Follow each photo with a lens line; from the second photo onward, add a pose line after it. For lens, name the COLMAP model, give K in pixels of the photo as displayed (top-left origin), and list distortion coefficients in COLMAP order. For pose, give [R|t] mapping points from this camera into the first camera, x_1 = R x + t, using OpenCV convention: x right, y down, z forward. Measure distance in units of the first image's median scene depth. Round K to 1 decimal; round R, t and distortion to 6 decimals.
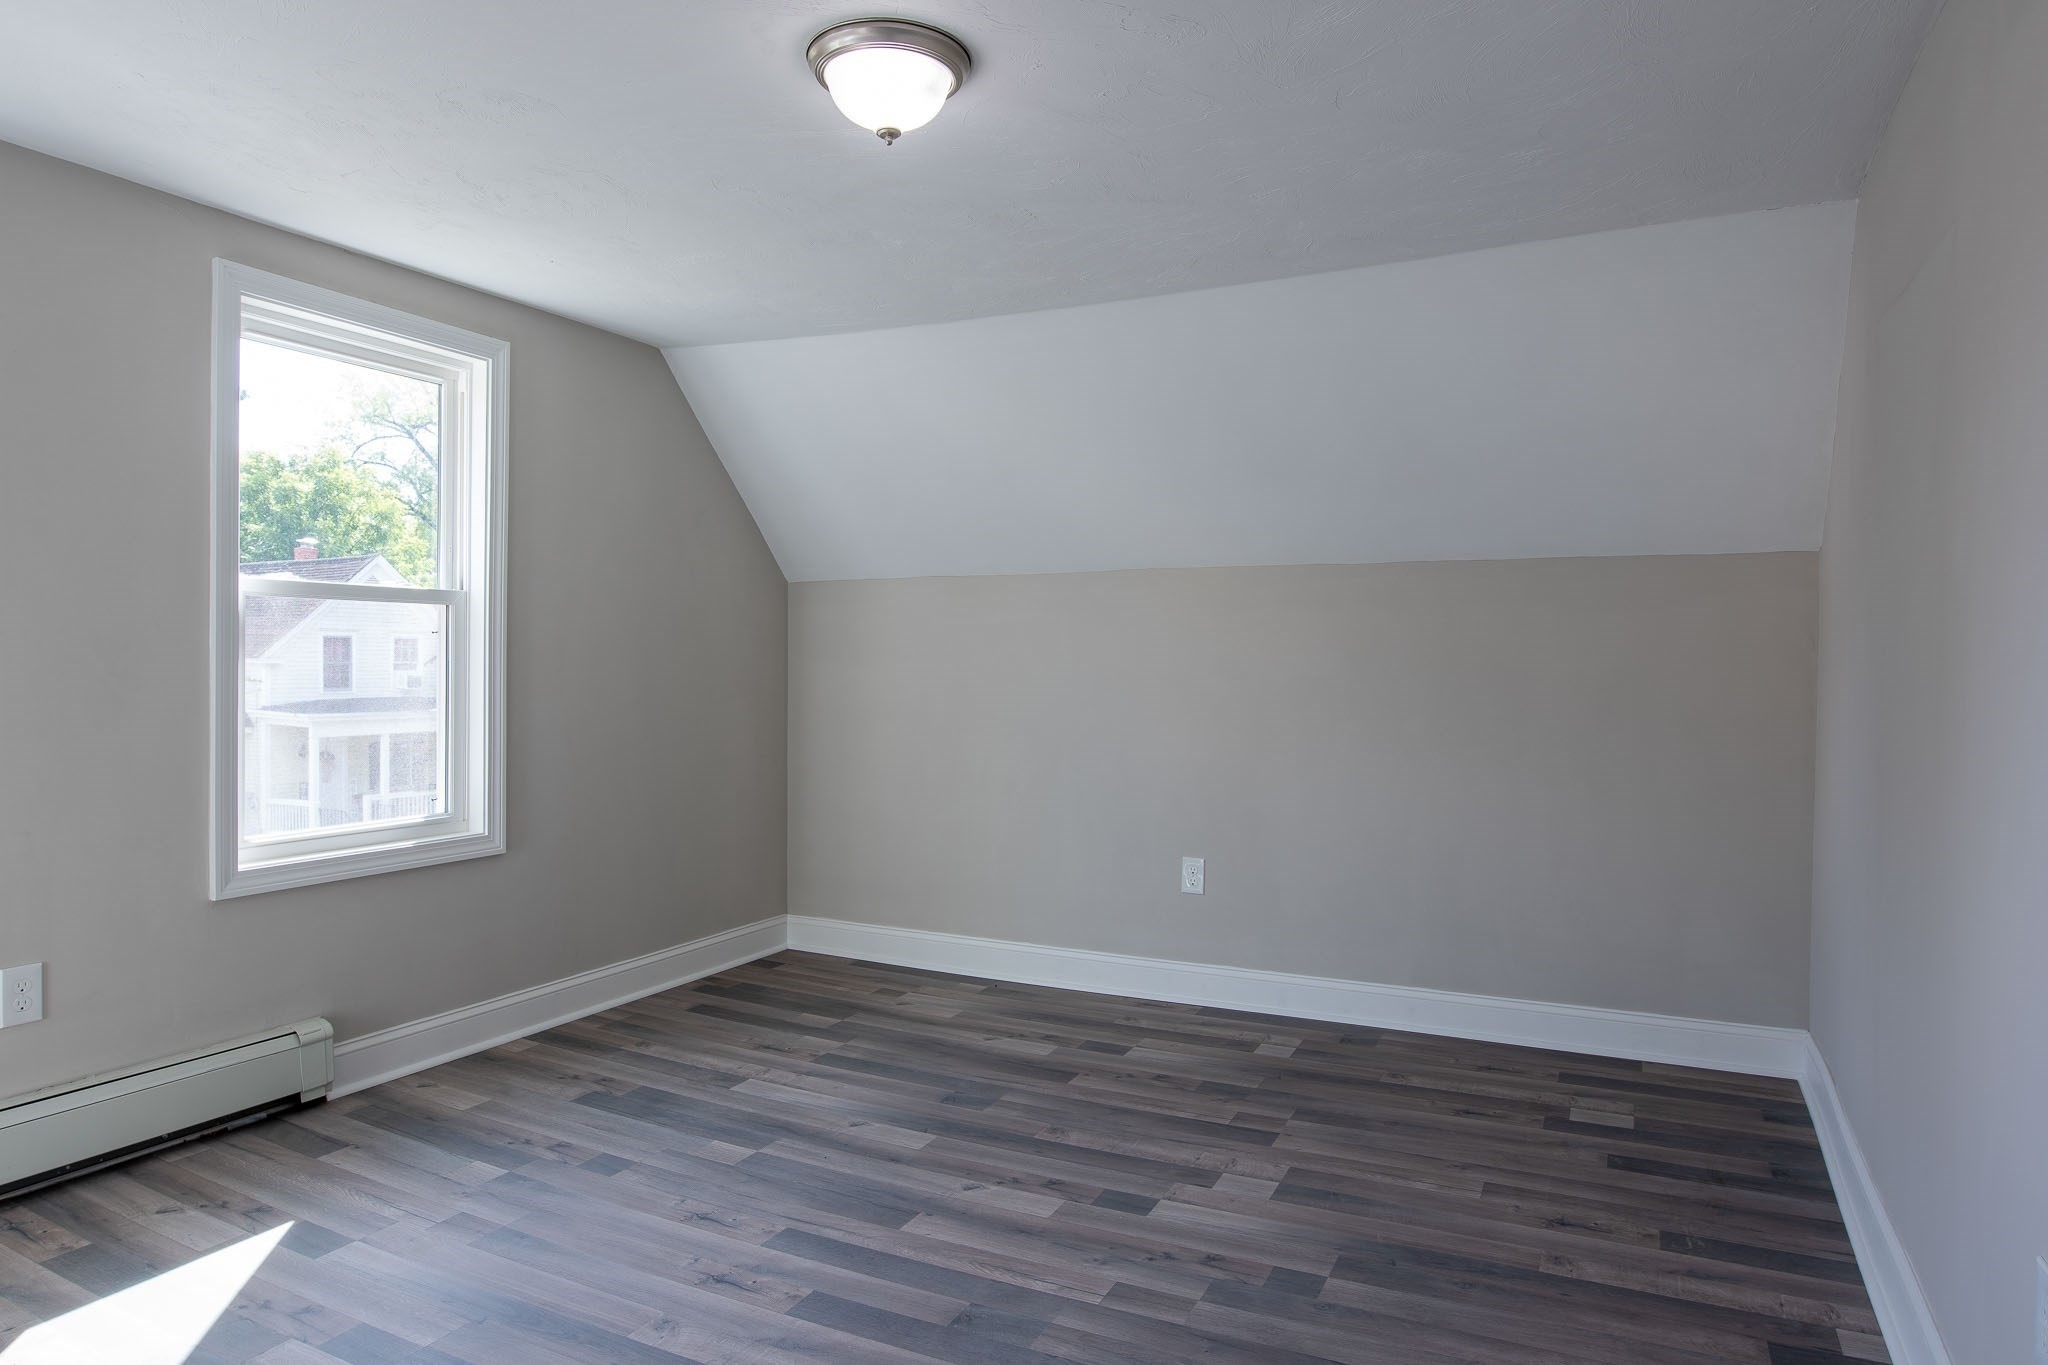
lens RADIAL K [[1221.9, 0, 1024.2], [0, 1221.9, 672.6], [0, 0, 1]] dist [-0.024521, -0.006362]
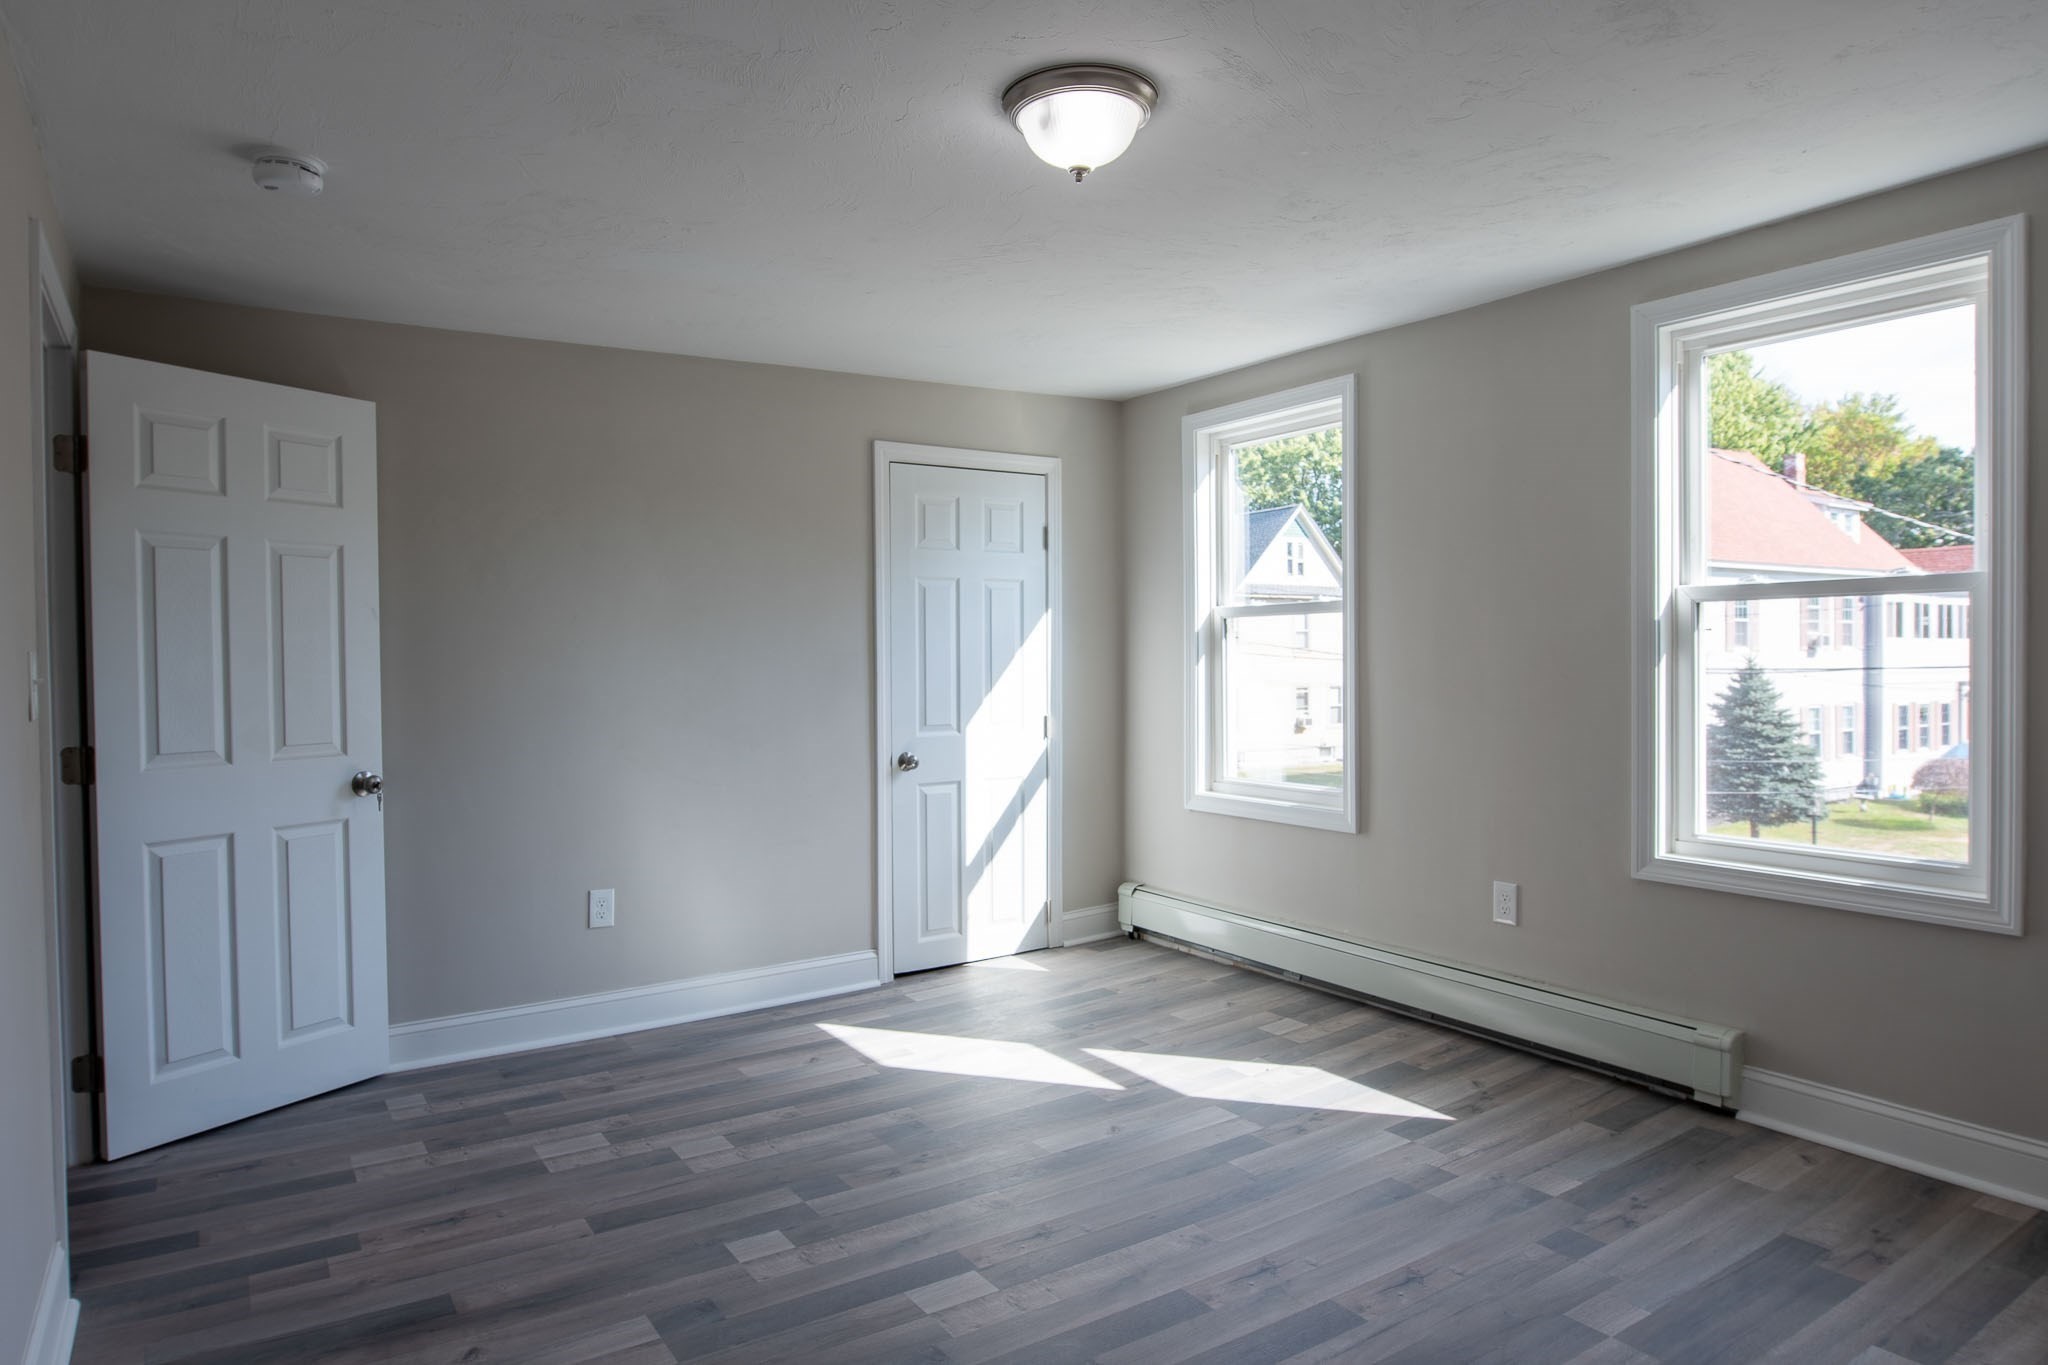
lens RADIAL K [[1221.9, 0, 1027.9], [0, 1221.9, 679.9], [0, 0, 1]] dist [-0.024521, -0.006362]
pose [[-0.498969, 0.014439, -0.866500, 0.593867], [-0.006756, 0.999766, 0.020550, -0.015101], [0.866594, 0.016108, -0.498754, 1.078161]]
